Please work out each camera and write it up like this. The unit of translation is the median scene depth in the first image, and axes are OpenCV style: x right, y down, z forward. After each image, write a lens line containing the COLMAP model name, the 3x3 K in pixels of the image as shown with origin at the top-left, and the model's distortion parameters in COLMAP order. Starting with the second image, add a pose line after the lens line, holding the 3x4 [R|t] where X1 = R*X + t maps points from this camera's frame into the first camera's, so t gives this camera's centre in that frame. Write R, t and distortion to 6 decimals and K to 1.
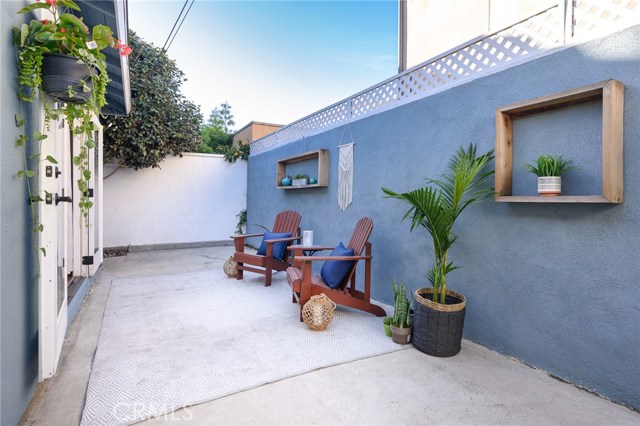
lens RADIAL K [[337.6, 0, 320.1], [0, 337.6, 198.4], [0, 0, 1]] dist [0.000039, -0.000029]
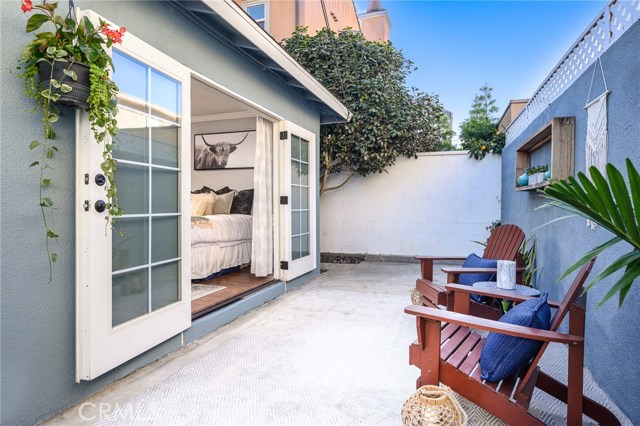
lens RADIAL K [[359.9, 0, 319.6], [0, 359.9, 203.7], [0, 0, 1]] dist [-0.000664, 0.000399]
pose [[0.668760, -0.004504, -0.743464, 0.144232], [0.000627, 0.999985, -0.005494, 0.000254], [0.743478, 0.003208, 0.668753, 0.236273]]
